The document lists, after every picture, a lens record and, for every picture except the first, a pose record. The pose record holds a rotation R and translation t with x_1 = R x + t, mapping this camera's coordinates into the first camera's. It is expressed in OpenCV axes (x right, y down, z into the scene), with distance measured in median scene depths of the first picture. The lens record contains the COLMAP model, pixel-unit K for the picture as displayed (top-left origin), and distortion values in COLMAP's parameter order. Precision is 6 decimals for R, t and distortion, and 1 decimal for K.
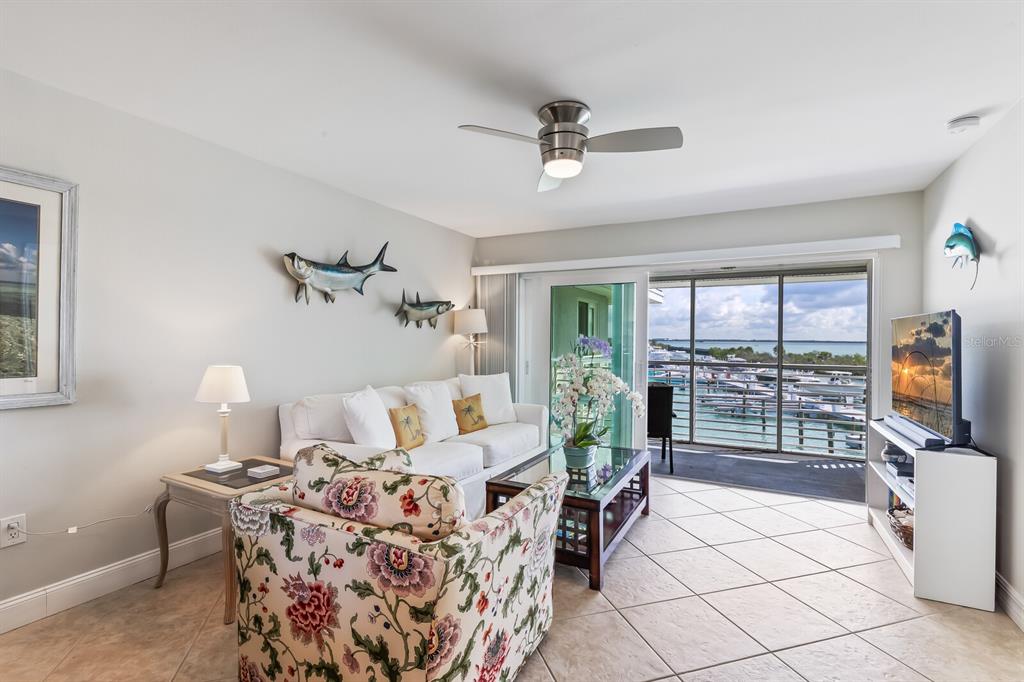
lens RADIAL K [[470.9, 0, 511.7], [0, 470.9, 340.1], [0, 0, 1]] dist [-0.010062, 0.002297]
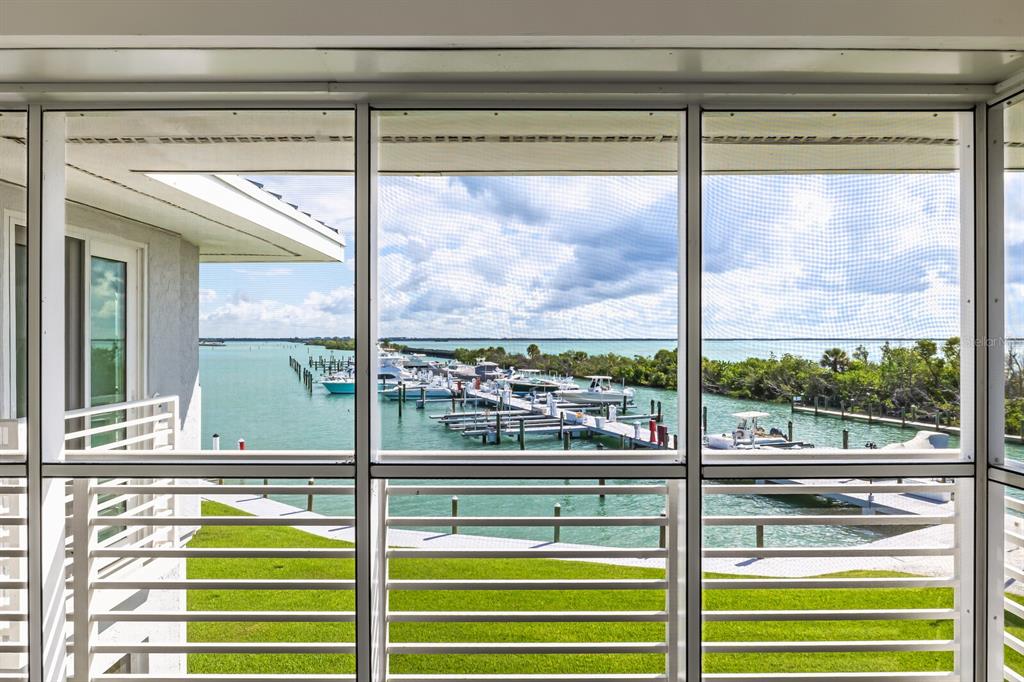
lens RADIAL K [[632.6, 0, 506.4], [0, 632.6, 342.5], [0, 0, 1]] dist [-0.005889, 0.000067]
pose [[0.887270, -0.013489, 0.461052, 0.665826], [0.011556, 0.999909, 0.007016, -0.035175], [-0.461105, -0.000897, 0.887345, 1.507951]]
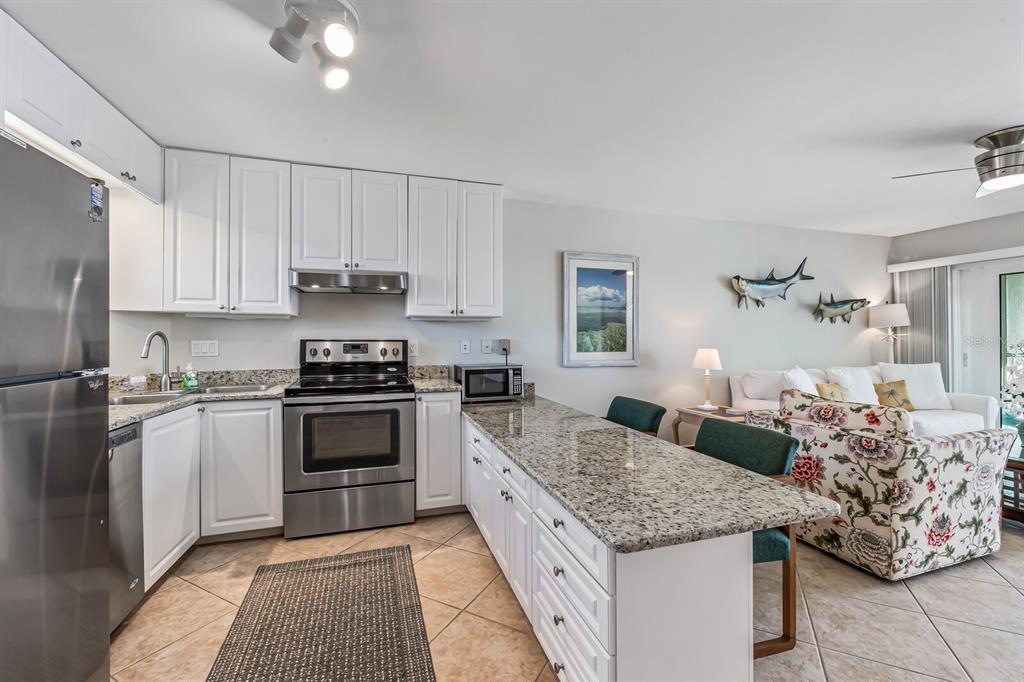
lens RADIAL K [[428.5, 0, 510.8], [0, 428.5, 336.0], [0, 0, 1]] dist [0.000417, -0.000022]
pose [[0.711503, -0.016520, -0.702489, -0.023481], [0.008808, 0.999855, -0.014592, 0.025090], [0.702628, 0.004194, 0.711545, -0.561228]]
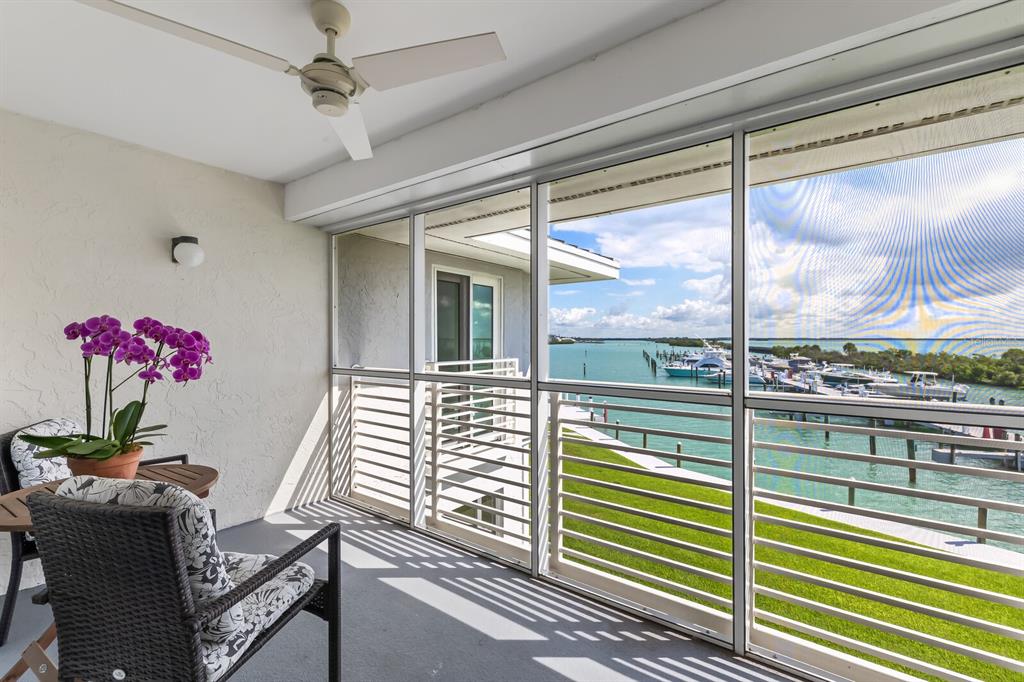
lens RADIAL K [[428.5, 0, 515.9], [0, 428.5, 341.3], [0, 0, 1]] dist [0.000417, -0.000022]
pose [[0.989204, -0.009621, -0.146230, 0.920075], [0.009733, 0.999953, 0.000052, 0.018321], [0.146223, -0.001475, 0.989251, 1.357210]]
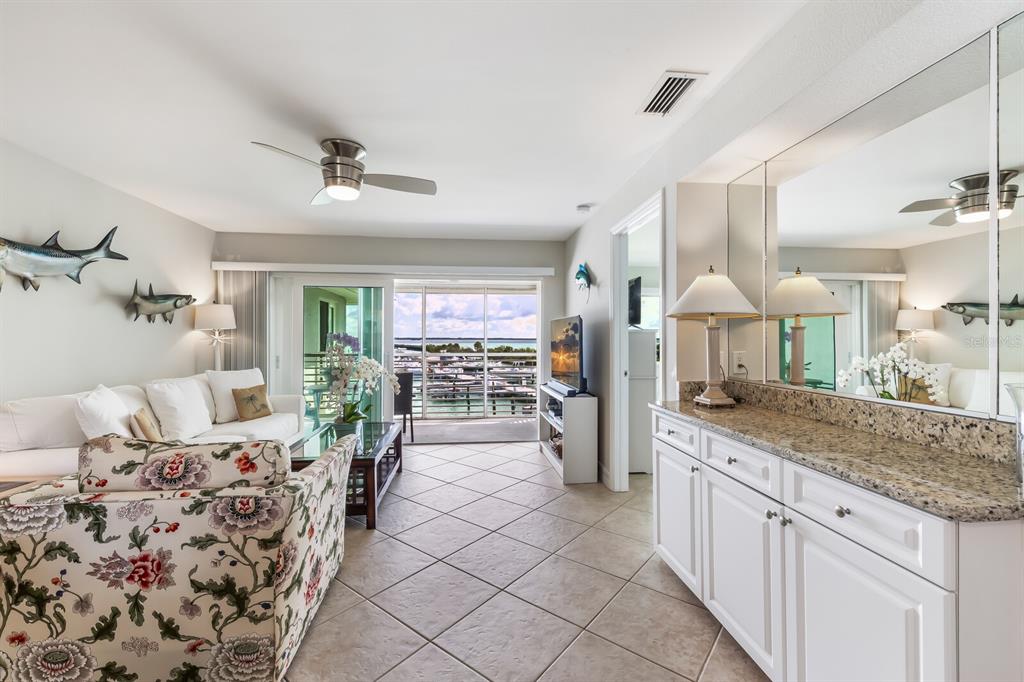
lens RADIAL K [[428.5, 0, 512.3], [0, 428.5, 339.2], [0, 0, 1]] dist [0.000417, -0.000022]
pose [[0.826086, -0.007414, 0.563496, -0.136584], [0.006793, 0.999972, 0.003199, 0.014538], [-0.563504, 0.001185, 0.826113, -0.151230]]
